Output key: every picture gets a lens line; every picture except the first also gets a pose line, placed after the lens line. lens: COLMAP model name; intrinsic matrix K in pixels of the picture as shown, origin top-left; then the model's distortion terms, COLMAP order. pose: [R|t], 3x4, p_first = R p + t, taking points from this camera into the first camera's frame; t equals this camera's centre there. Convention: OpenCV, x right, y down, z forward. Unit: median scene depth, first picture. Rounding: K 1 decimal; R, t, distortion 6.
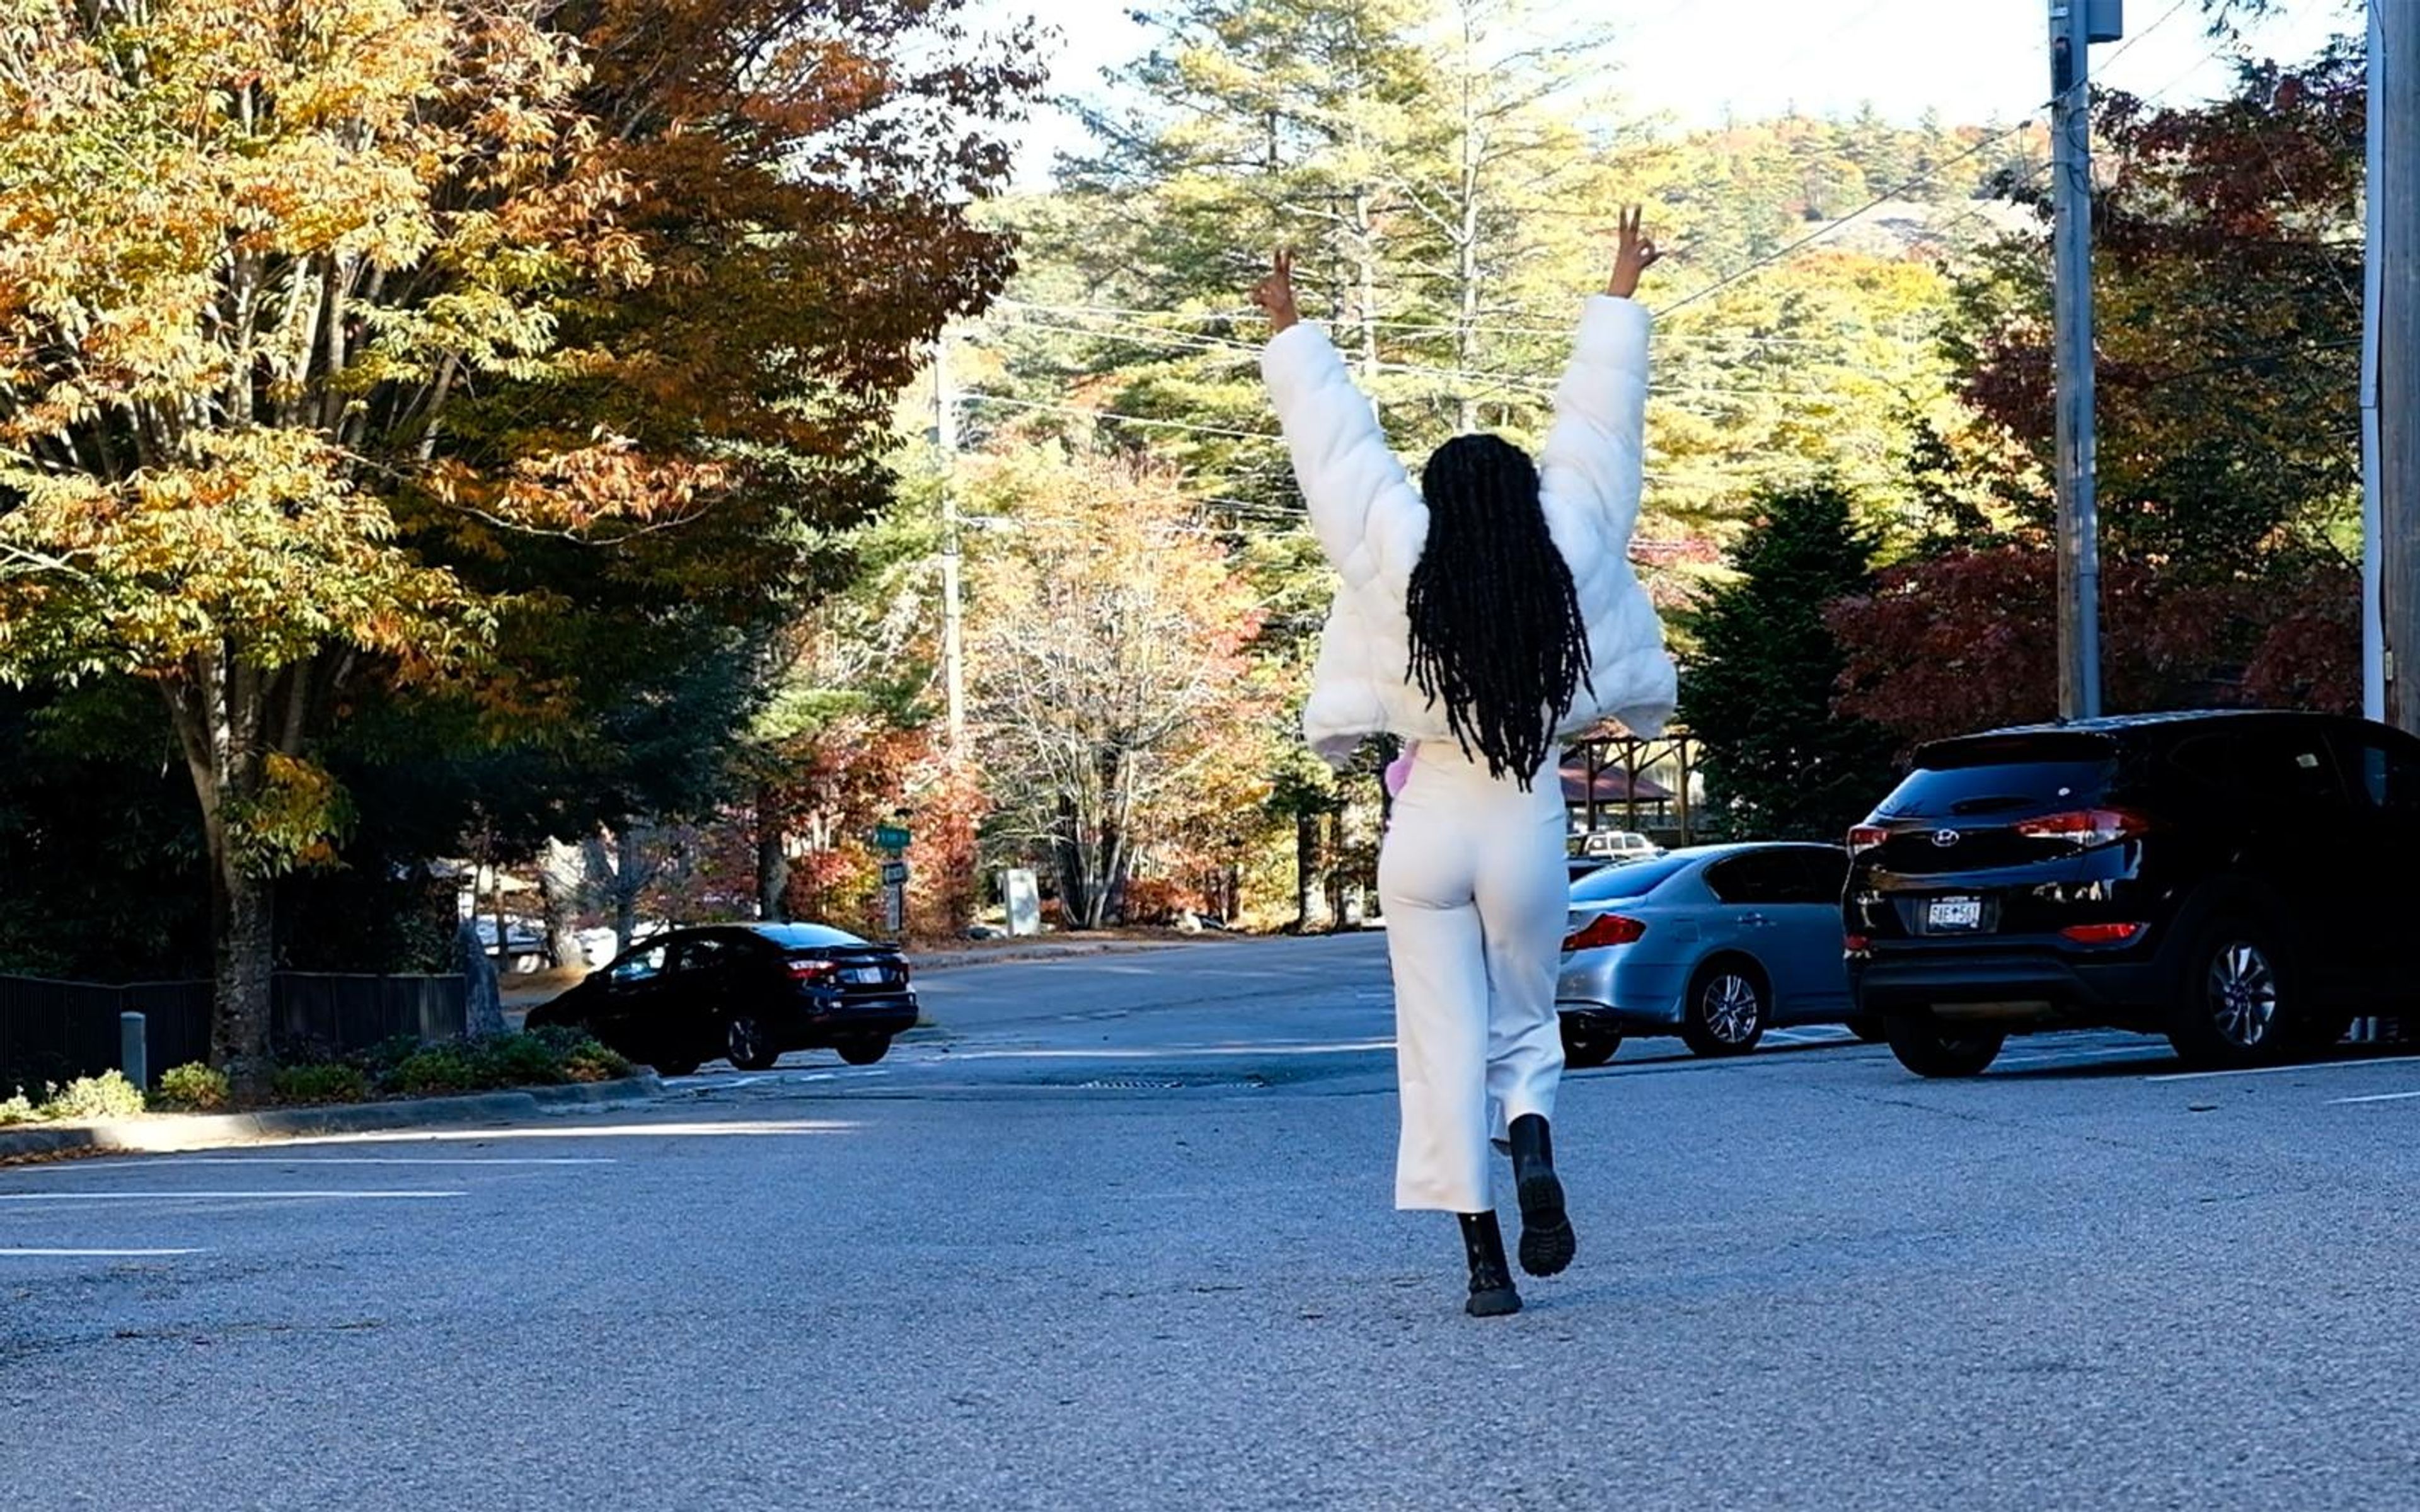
lens RADIAL K [[3999.4, 0, 1154.5], [0, 3999.4, 758.9], [0, 0, 1]] dist [-0.007043, -0.080599]
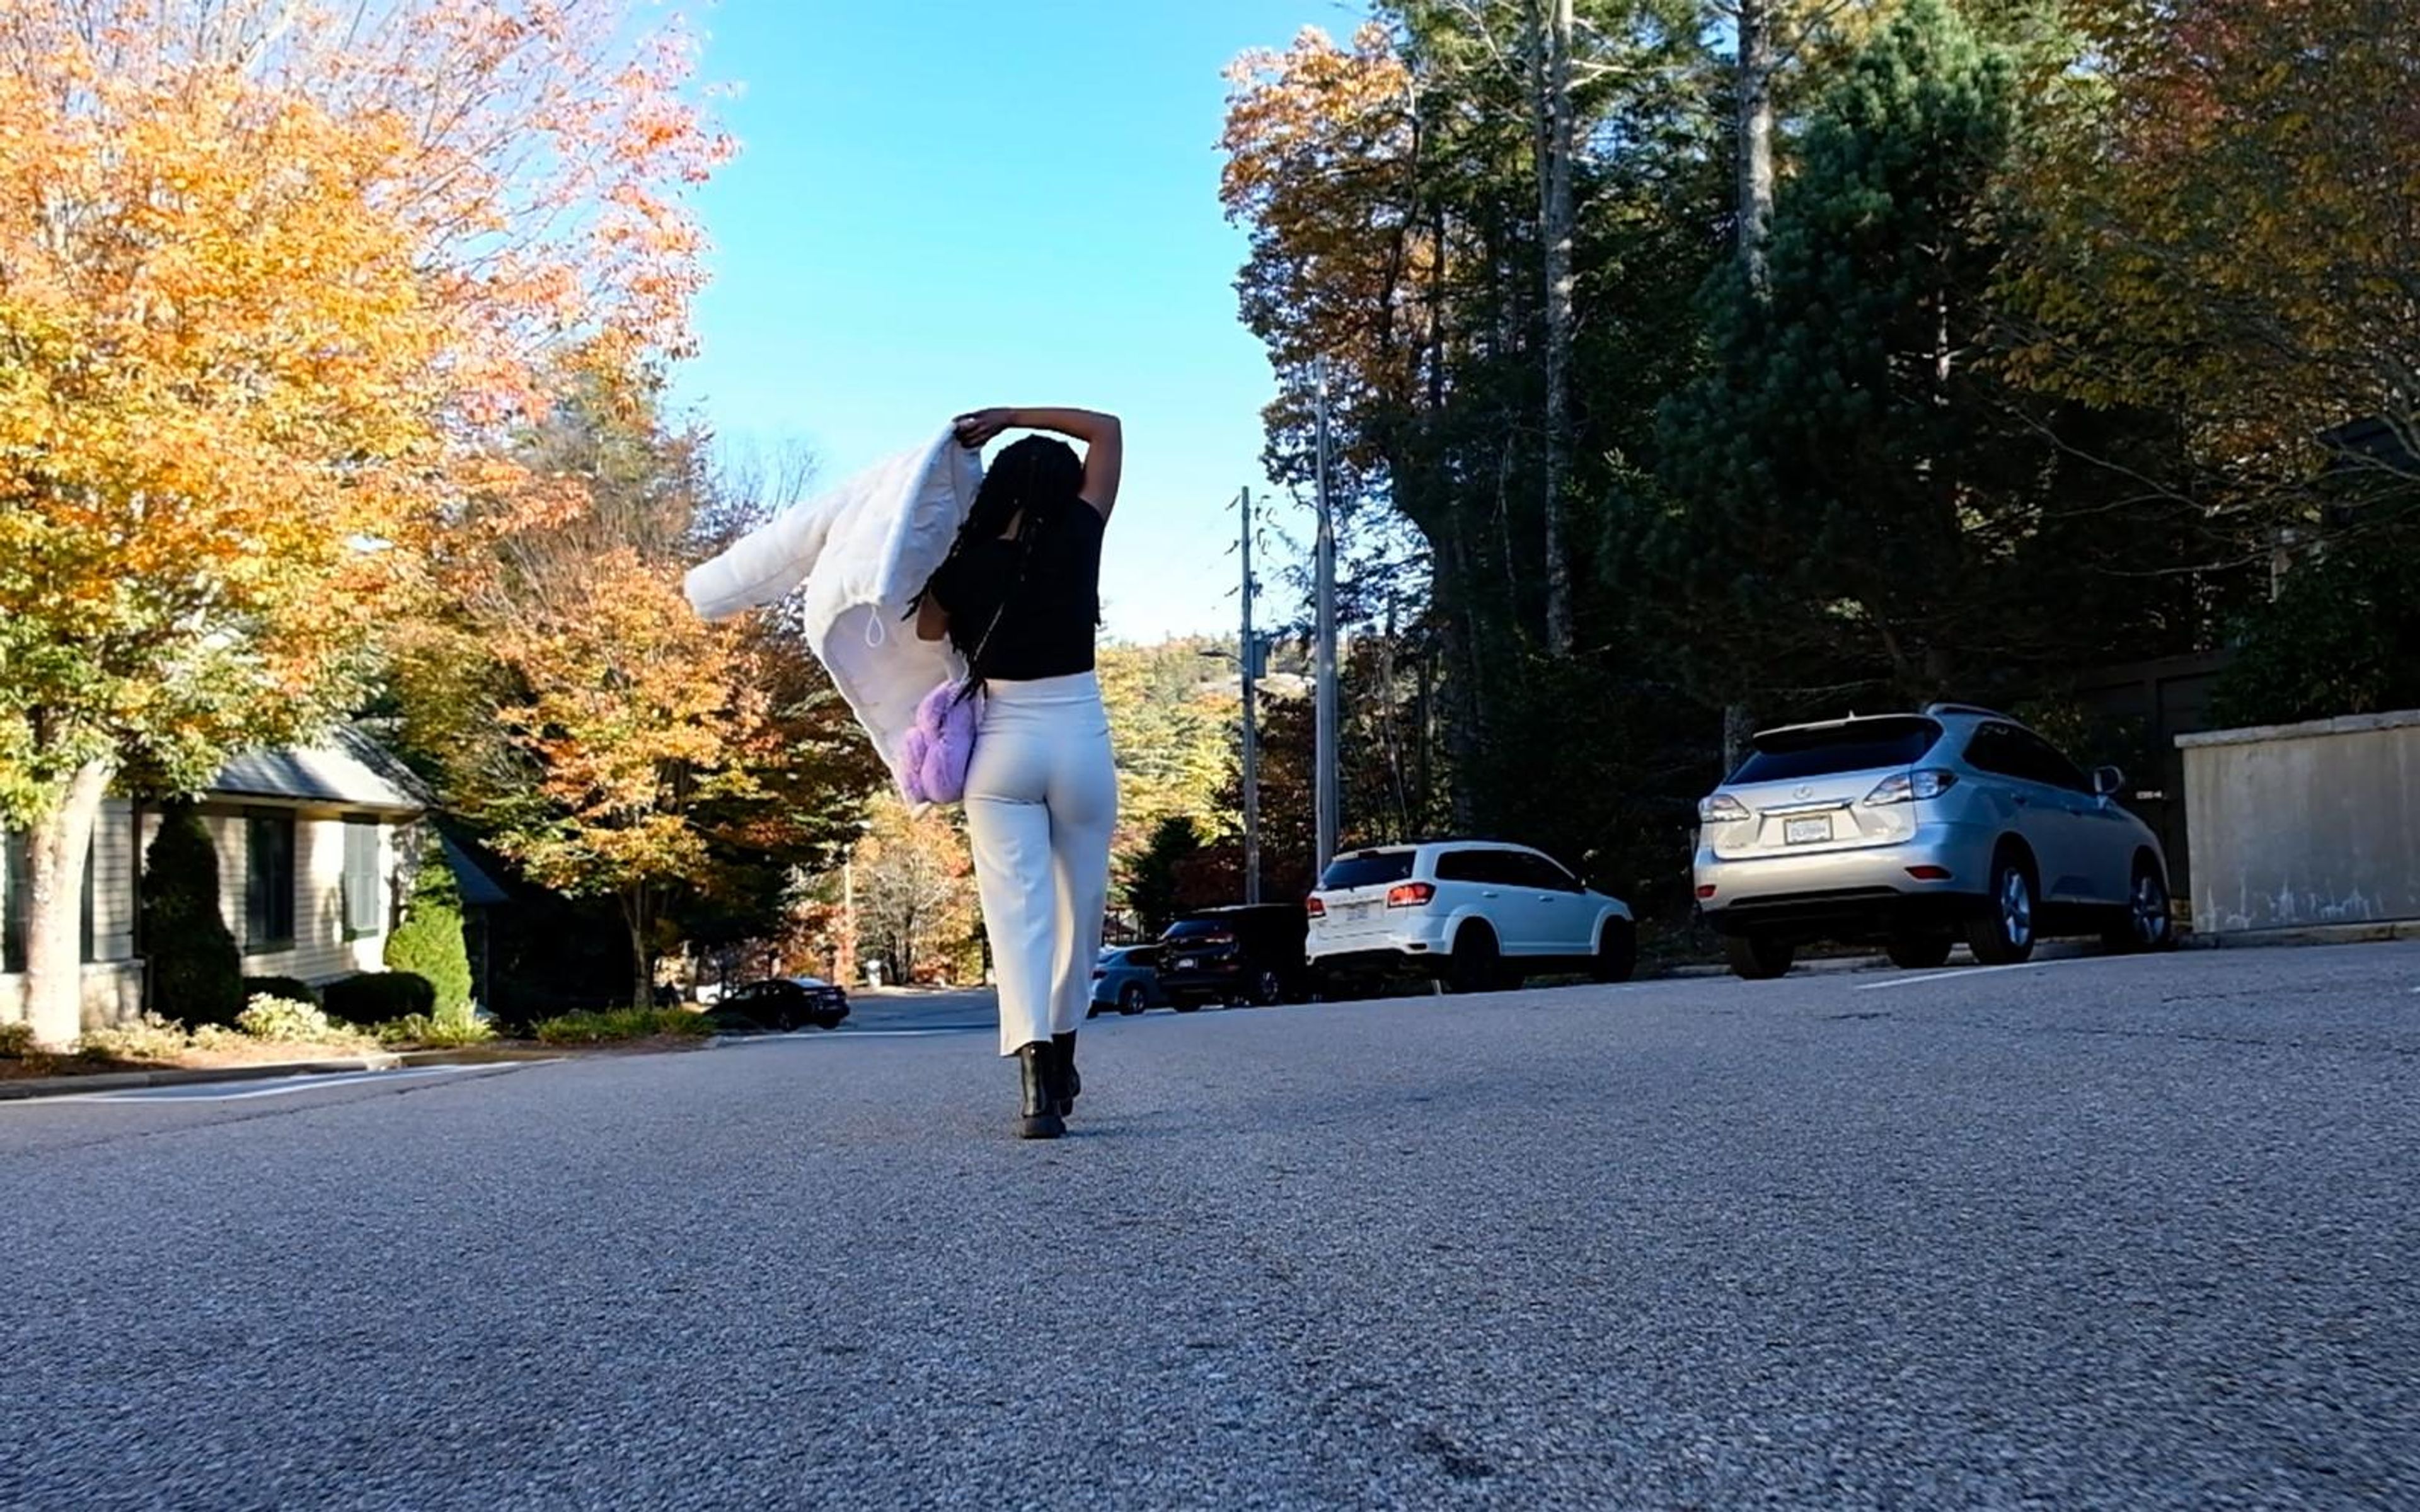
lens RADIAL K [[3999.4, 0, 1154.5], [0, 3999.4, 758.9], [0, 0, 1]] dist [-0.007043, -0.080599]
pose [[0.995489, 0.001163, 0.094865, -0.130783], [0.002347, 0.999317, -0.036882, -0.008952], [-0.094843, 0.036938, 0.994807, -2.052010]]
